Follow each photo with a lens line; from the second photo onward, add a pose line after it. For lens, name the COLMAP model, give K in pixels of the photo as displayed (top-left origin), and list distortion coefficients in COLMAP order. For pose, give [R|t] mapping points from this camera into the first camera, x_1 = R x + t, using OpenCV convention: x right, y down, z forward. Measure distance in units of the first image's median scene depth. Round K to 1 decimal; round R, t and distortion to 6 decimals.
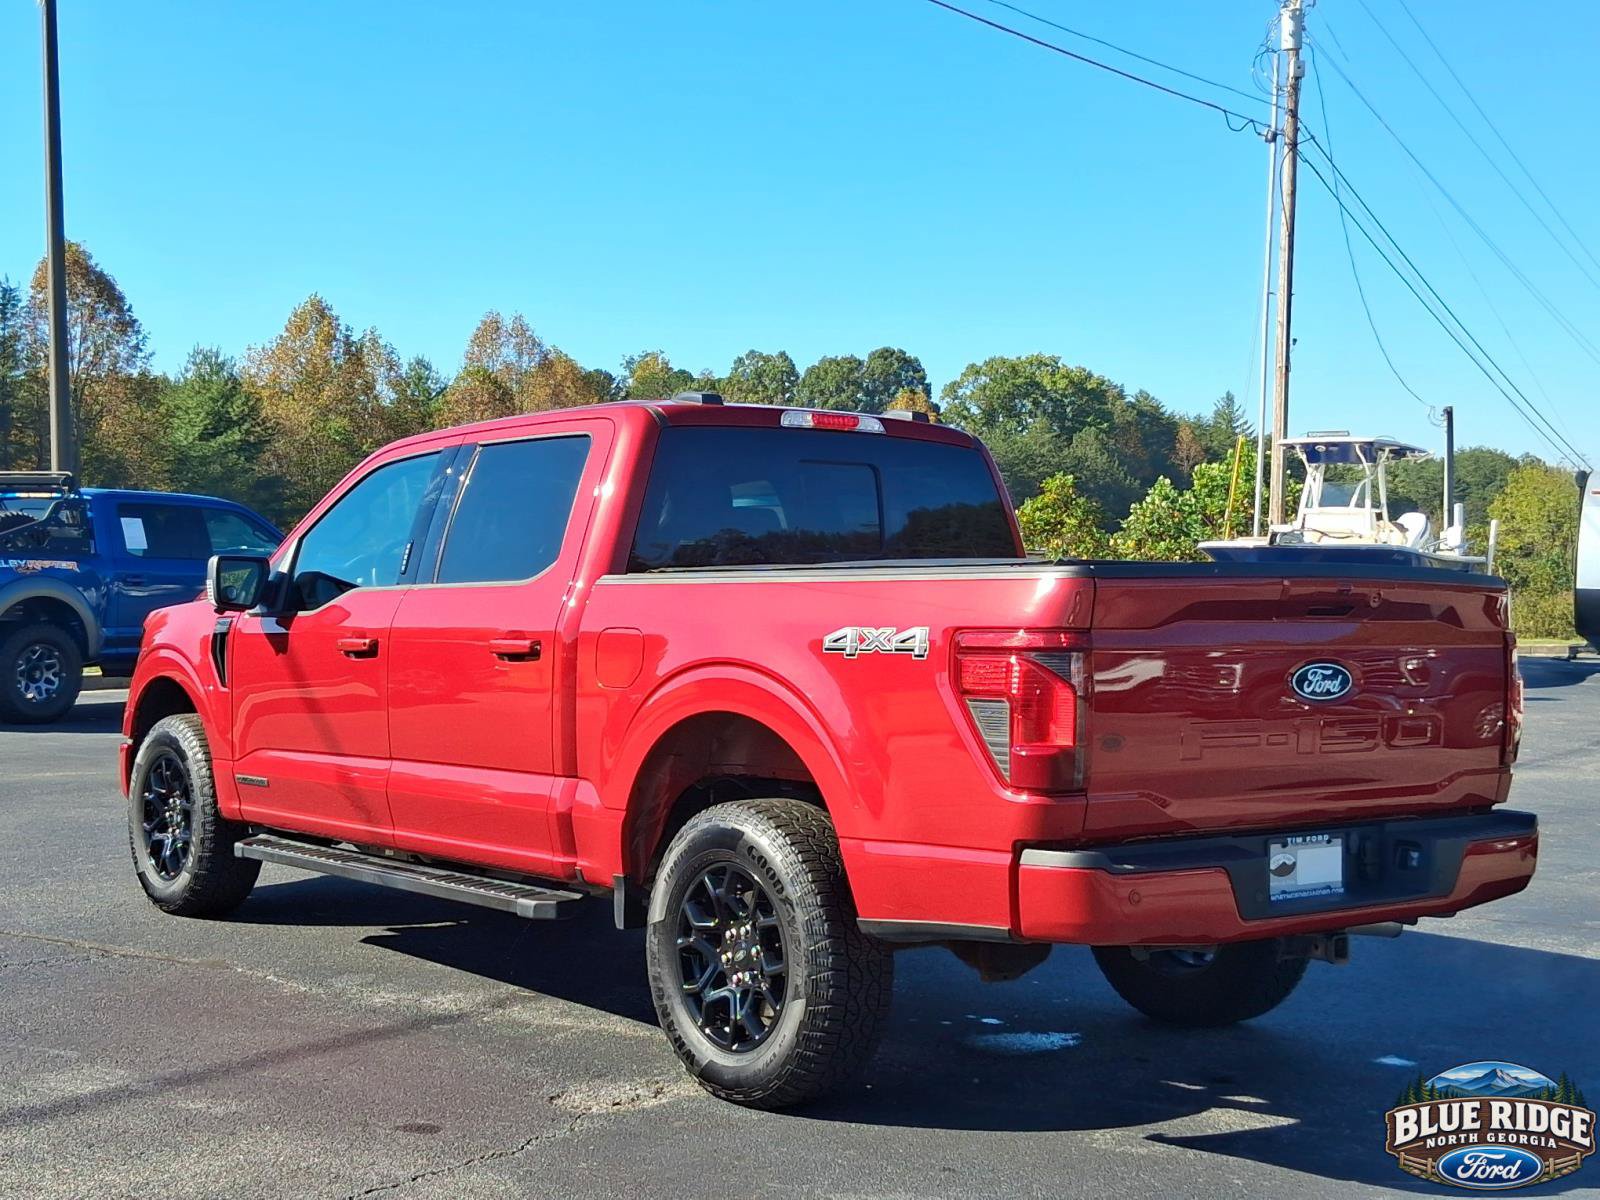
lens RADIAL K [[2041.5, 0, 800.0], [0, 2041.5, 600.0], [0, 0, 1]] dist [0.093786, -0.146053]
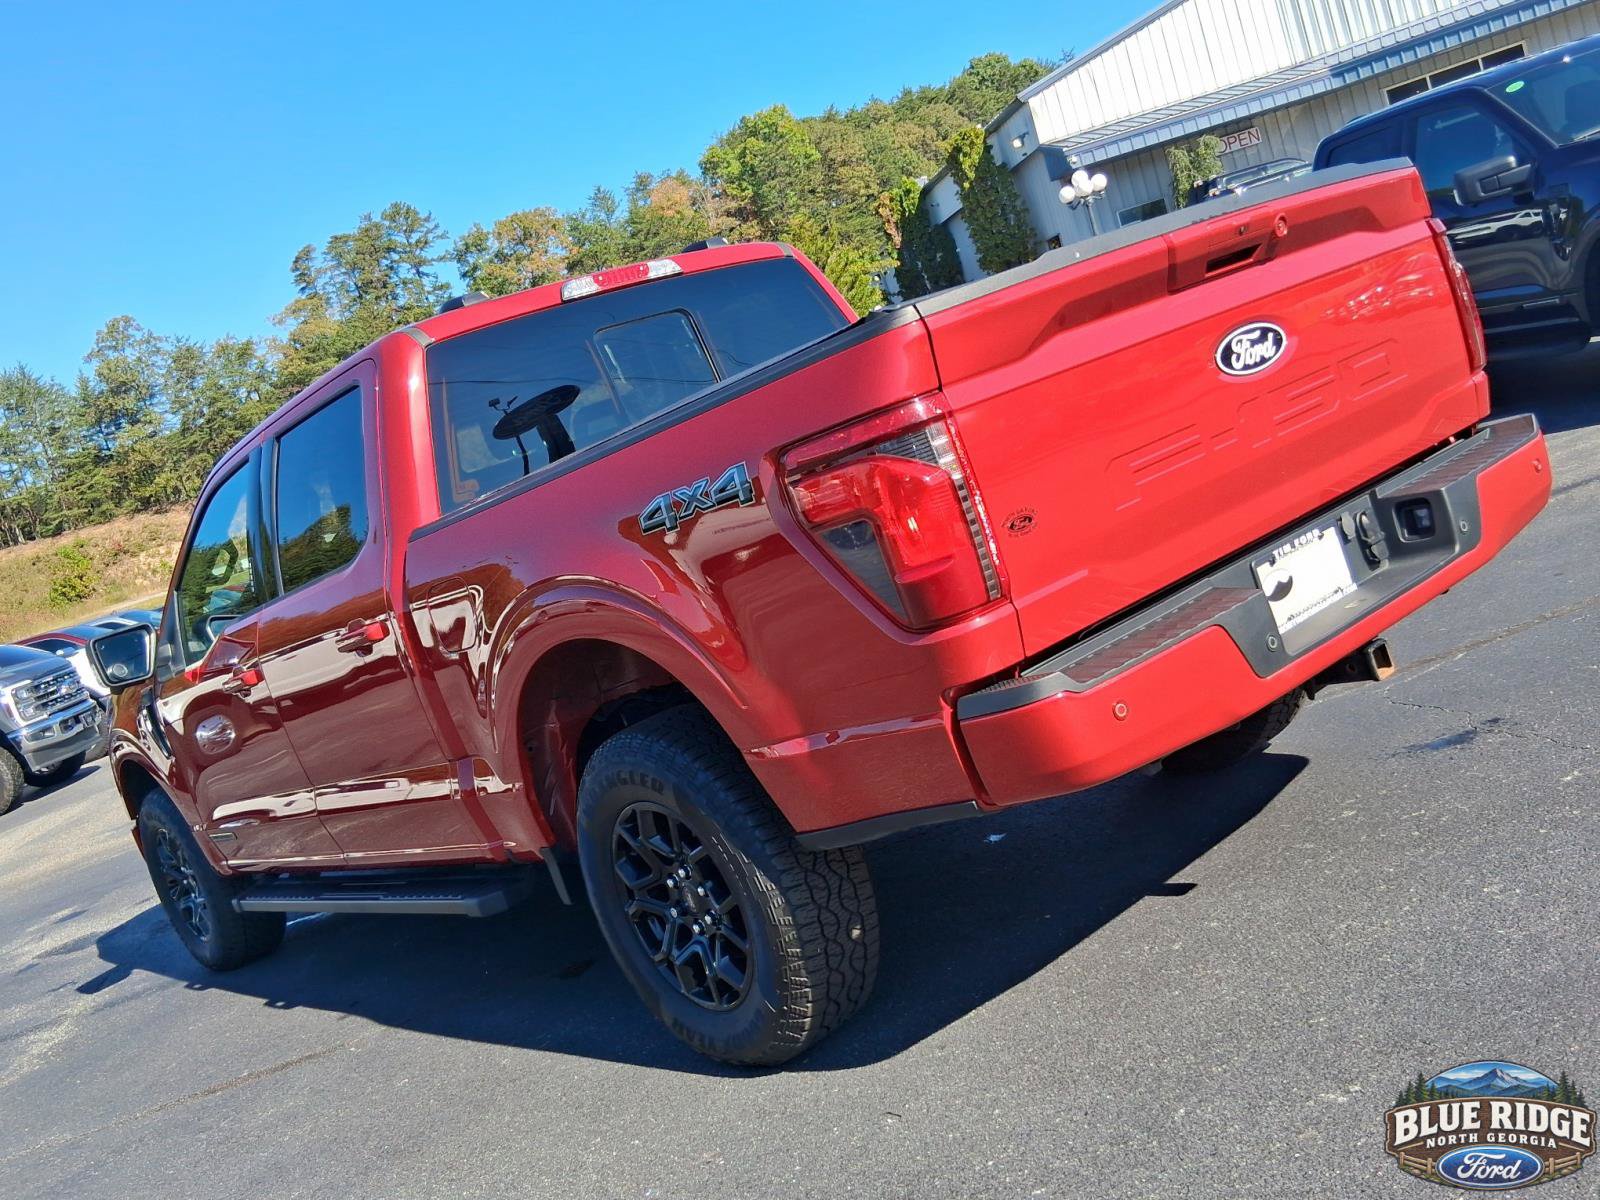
lens RADIAL K [[1499.7, 0, 800.0], [0, 1499.7, 600.0], [0, 0, 1]] dist [0.136244, -0.219199]
pose [[0.938411, -0.344030, -0.032066, 0.077865], [0.345519, 0.934048, 0.090389, 0.017229], [-0.001145, -0.095902, 0.995390, 0.412902]]
